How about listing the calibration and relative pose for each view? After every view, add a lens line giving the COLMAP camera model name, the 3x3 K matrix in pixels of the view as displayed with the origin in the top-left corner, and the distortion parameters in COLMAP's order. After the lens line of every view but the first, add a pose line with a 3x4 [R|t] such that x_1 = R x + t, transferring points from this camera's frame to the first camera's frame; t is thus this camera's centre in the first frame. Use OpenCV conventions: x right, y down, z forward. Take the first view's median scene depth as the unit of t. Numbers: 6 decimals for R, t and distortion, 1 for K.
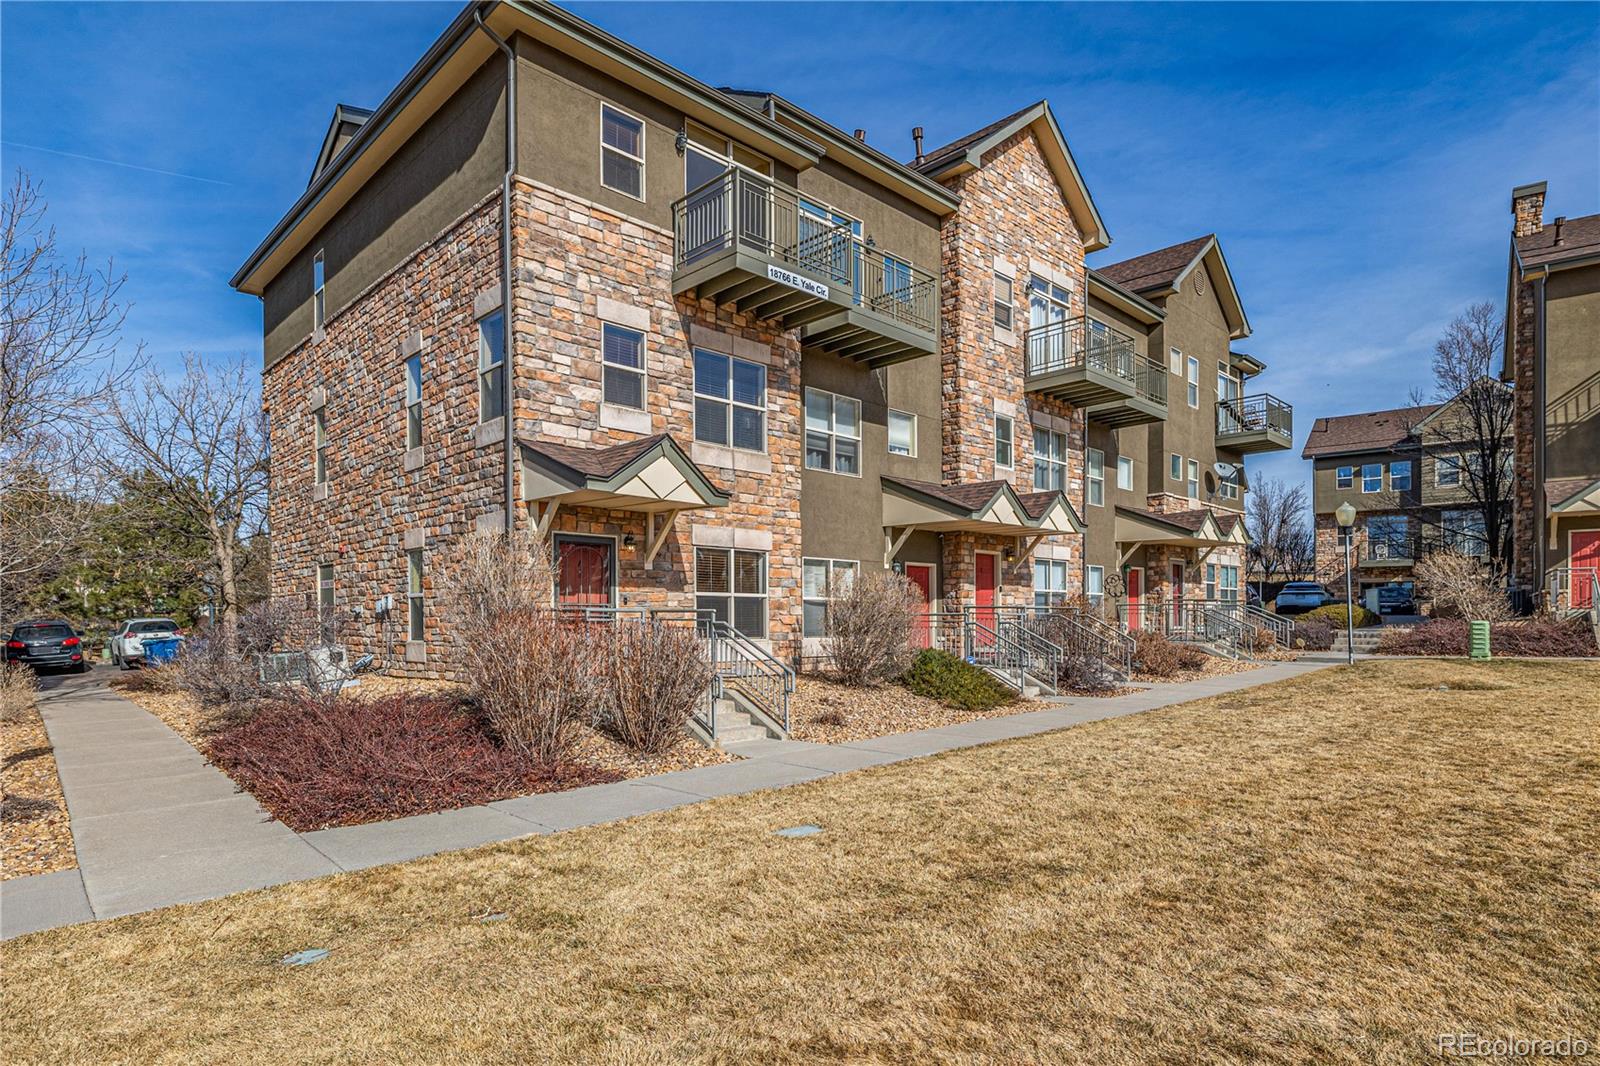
lens RADIAL K [[902.6, 0, 827.0], [0, 902.6, 639.6], [0, 0, 1]] dist [-0.003835, -0.000306]
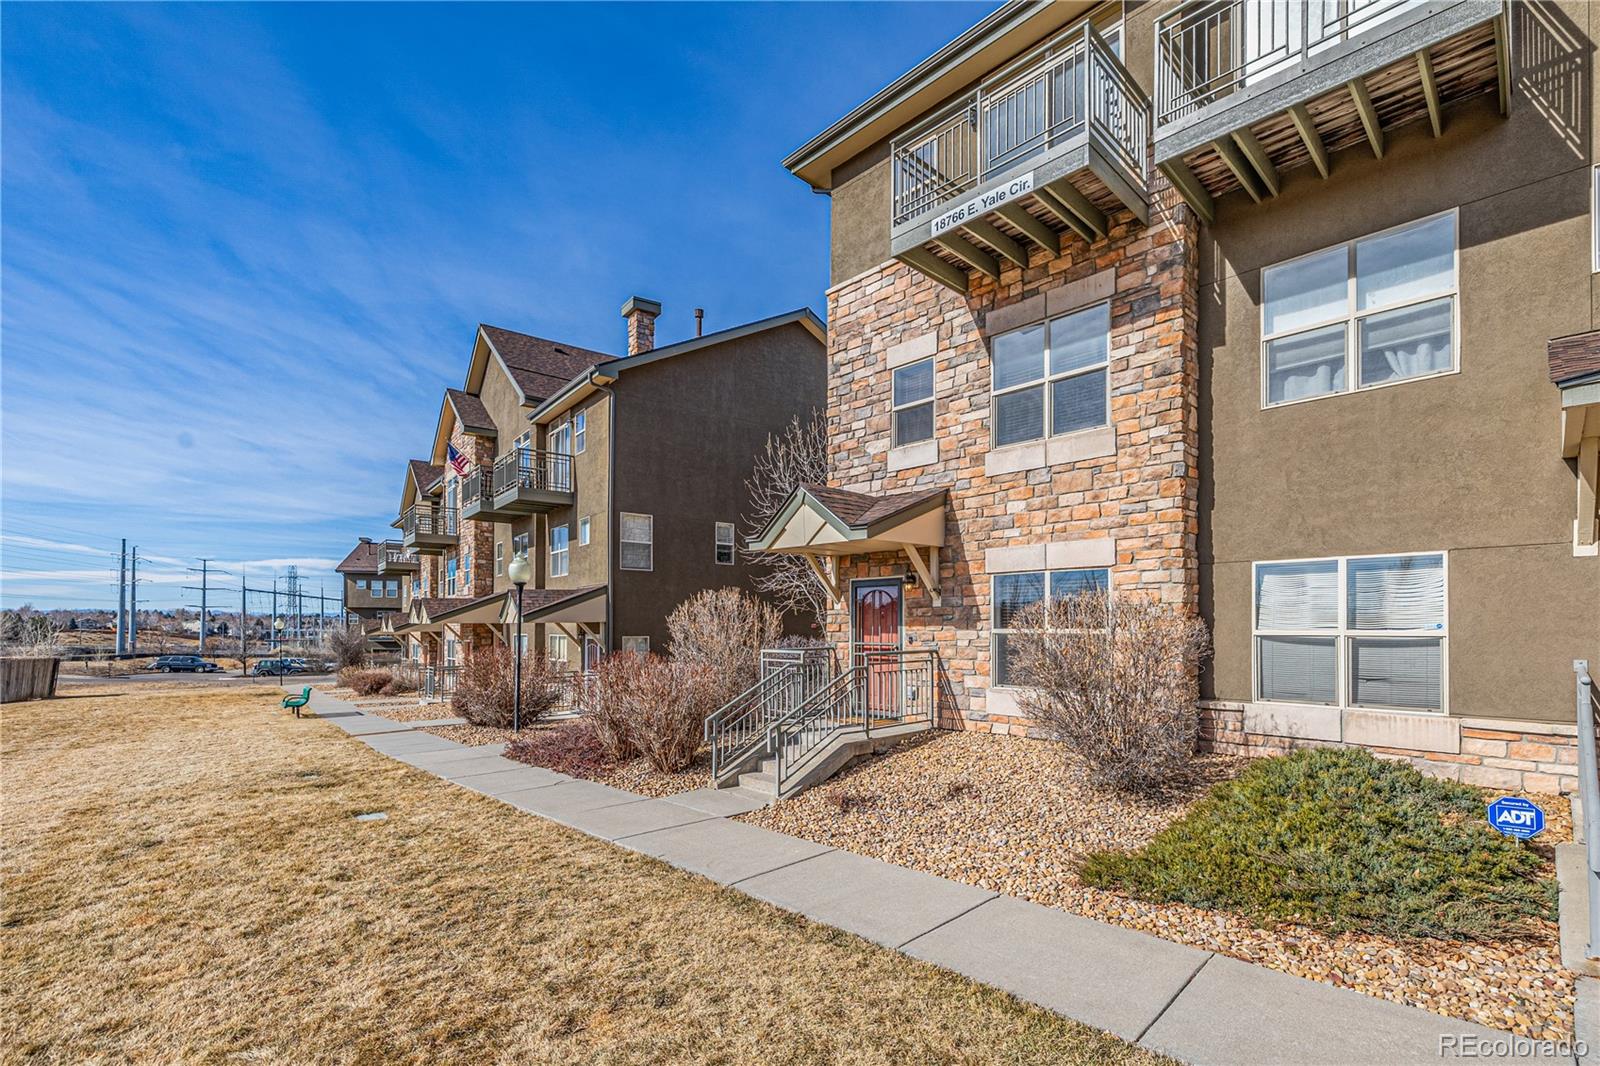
lens RADIAL K [[726.3, 0, 747.7], [0, 726.3, 624.6], [0, 0, 1]] dist [0.001452, -0.000410]
pose [[-0.069350, -0.007118, -0.997567, 0.497142], [-0.020373, 0.999776, -0.005717, -0.044820], [0.997384, 0.019927, -0.069480, 0.755625]]
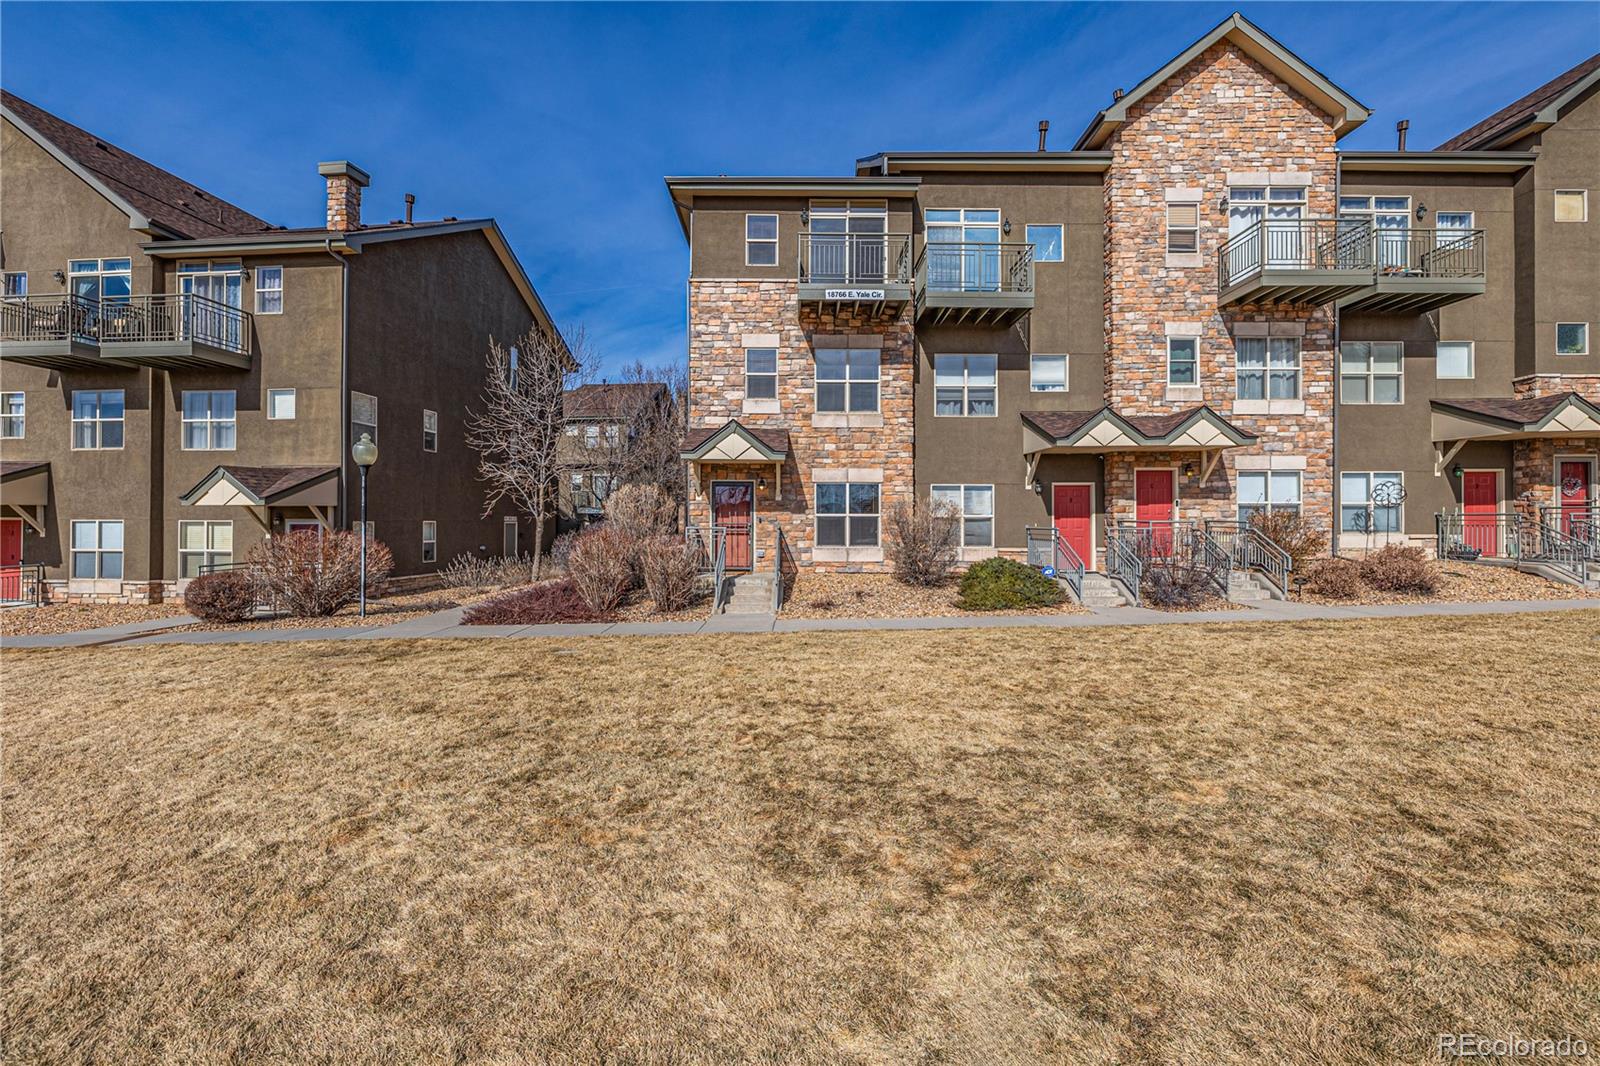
lens RADIAL K [[726.3, 0, 787.4], [0, 726.3, 519.0], [0, 0, 1]] dist [0.001452, -0.000410]
pose [[0.699759, -0.000765, -0.714379, 0.619515], [-0.015304, 0.999754, -0.016062, -0.022795], [0.714215, 0.022173, 0.699575, 0.122905]]
